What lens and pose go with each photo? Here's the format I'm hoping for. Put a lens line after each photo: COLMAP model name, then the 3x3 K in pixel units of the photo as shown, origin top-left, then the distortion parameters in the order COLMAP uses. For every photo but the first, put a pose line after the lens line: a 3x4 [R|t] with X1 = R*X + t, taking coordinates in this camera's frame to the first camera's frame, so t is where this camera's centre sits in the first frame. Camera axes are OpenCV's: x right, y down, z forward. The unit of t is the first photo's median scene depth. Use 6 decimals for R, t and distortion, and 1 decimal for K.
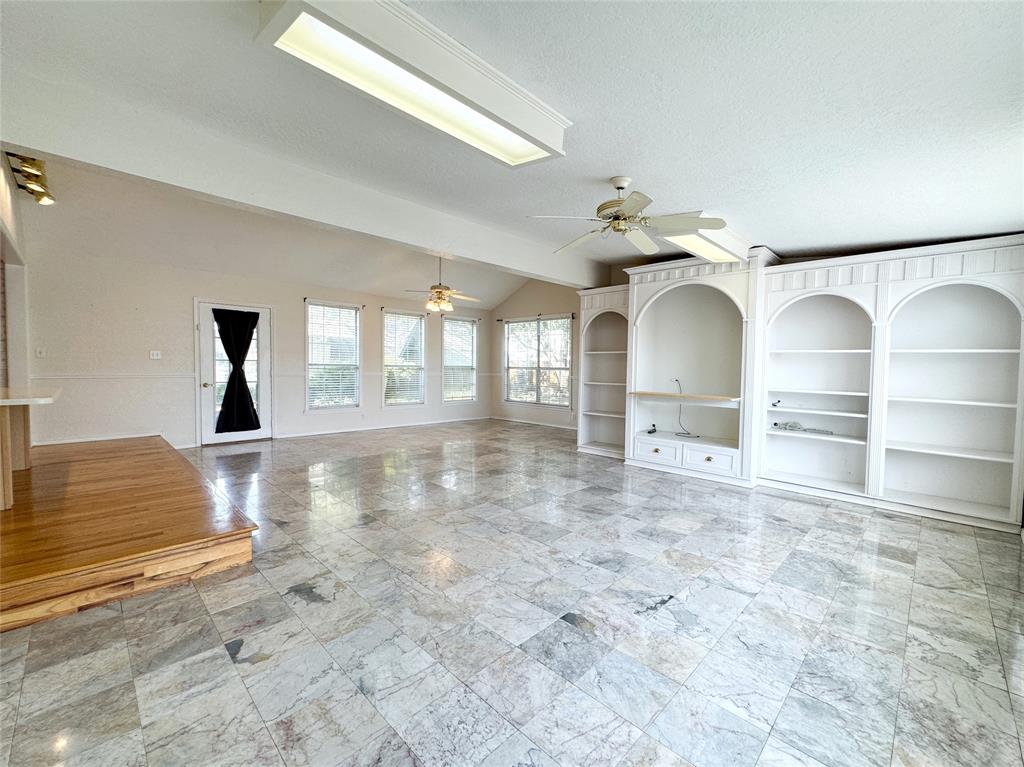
lens RADIAL K [[427.4, 0, 512.0], [0, 427.4, 383.5], [0, 0, 1]] dist [-0.001612, 0.000098]
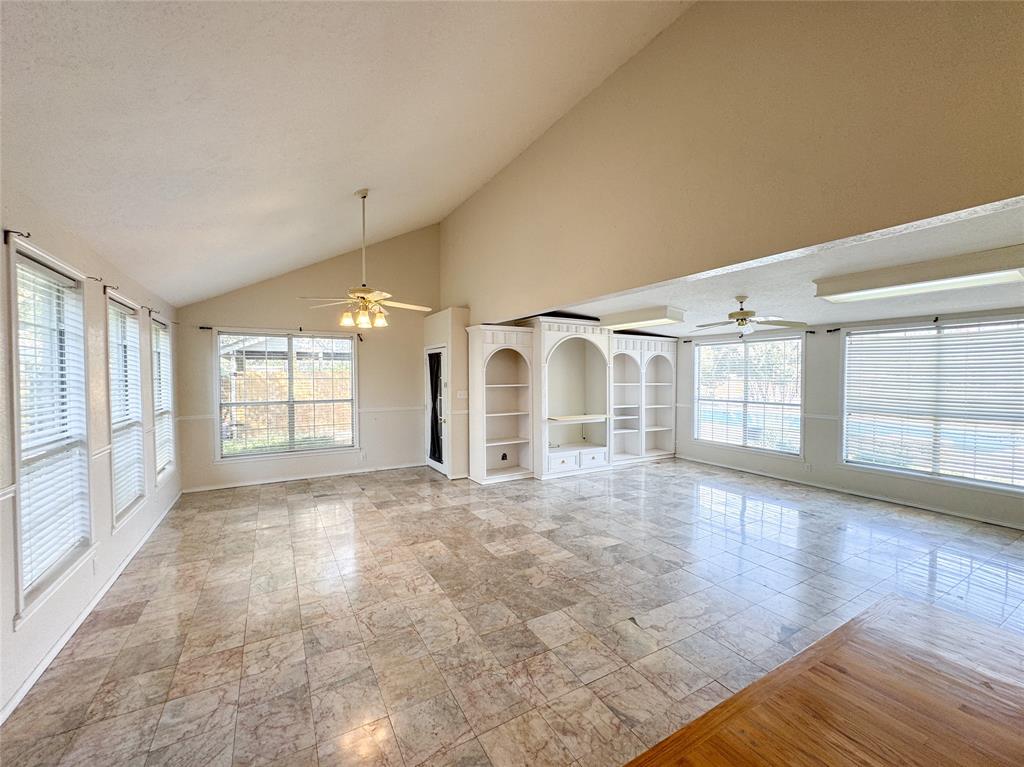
lens RADIAL K [[411.3, 0, 512.0], [0, 411.3, 383.5], [0, 0, 1]] dist [-0.002374, -0.000300]
pose [[0.265777, -0.033339, 0.963458, -1.311830], [0.042704, 0.998828, 0.022783, -0.167475], [-0.963088, 0.035088, 0.266890, 1.183179]]
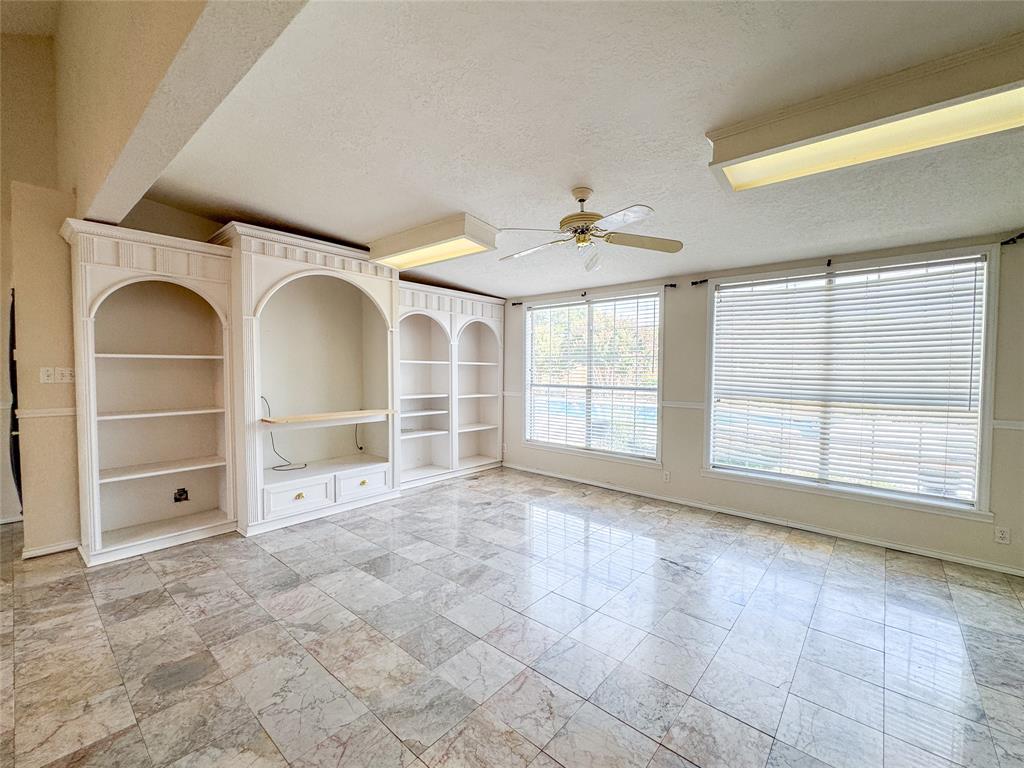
lens RADIAL K [[427.4, 0, 512.0], [0, 427.4, 384.0], [0, 0, 1]] dist [-0.001612, 0.000098]
pose [[-0.066307, -0.049820, 0.996555, -0.579231], [0.034041, 0.998058, 0.052160, -0.083790], [-0.997218, 0.037383, -0.064483, 0.996103]]
